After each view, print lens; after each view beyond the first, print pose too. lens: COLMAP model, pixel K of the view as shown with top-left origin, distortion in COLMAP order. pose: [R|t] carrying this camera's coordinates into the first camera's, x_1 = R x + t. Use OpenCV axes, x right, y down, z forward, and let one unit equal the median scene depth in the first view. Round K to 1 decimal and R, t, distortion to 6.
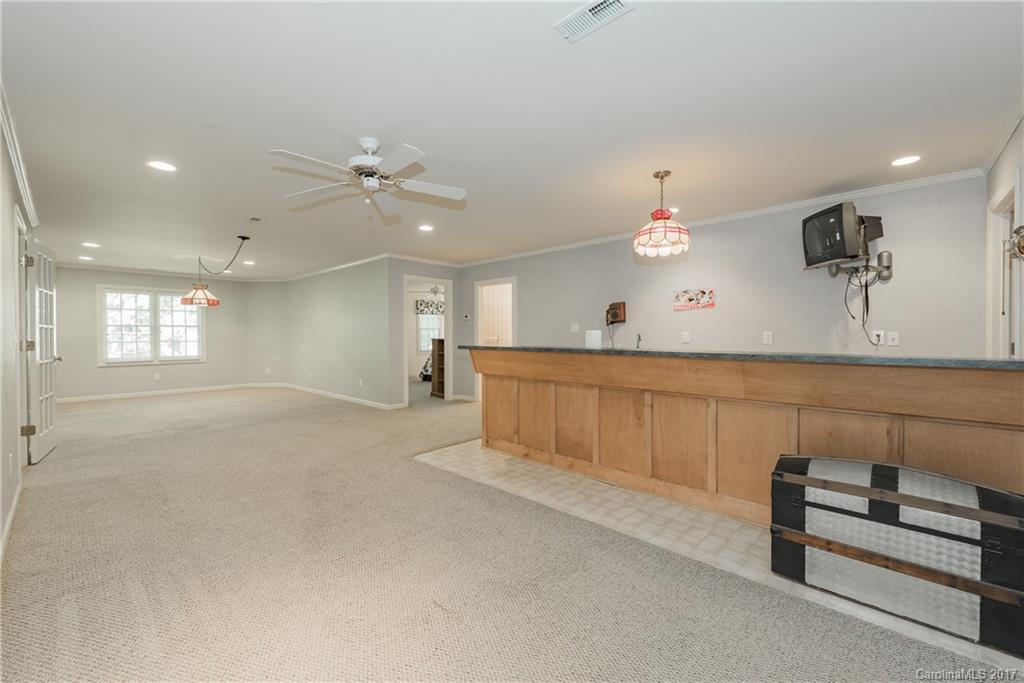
lens RADIAL K [[404.6, 0, 512.1], [0, 404.6, 341.0], [0, 0, 1]] dist [0.004369, 0.000107]
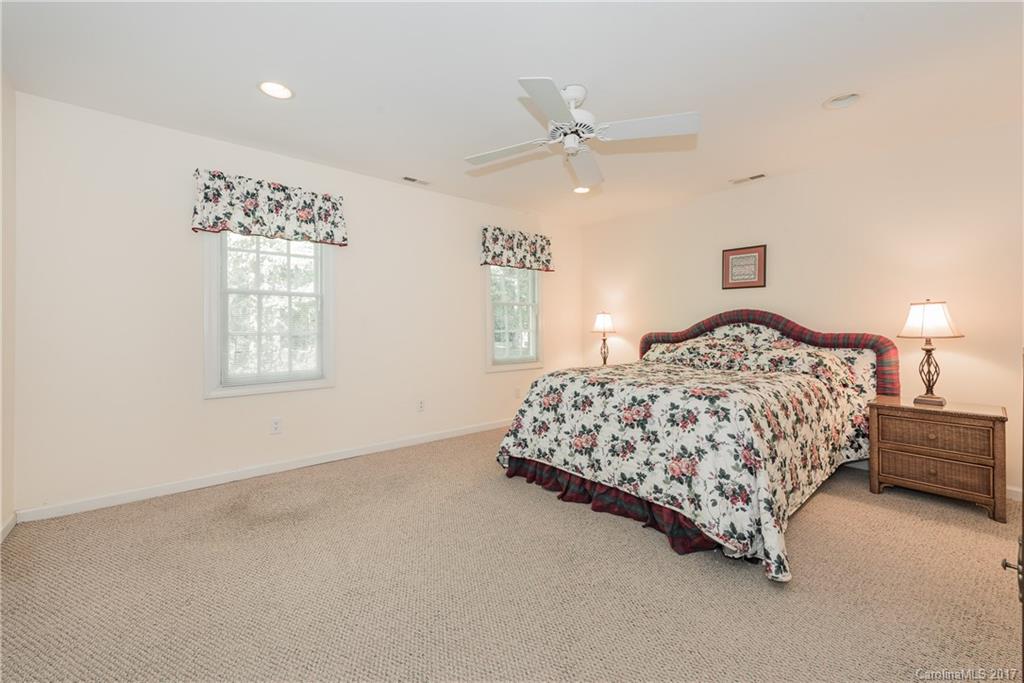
lens RADIAL K [[404.6, 0, 513.1], [0, 404.6, 334.2], [0, 0, 1]] dist [0.004369, 0.000107]
pose [[0.988875, 0.000670, -0.148744, -0.151701], [-0.000333, 0.999997, 0.002288, -0.002057], [0.148745, -0.002213, 0.988873, 0.626438]]
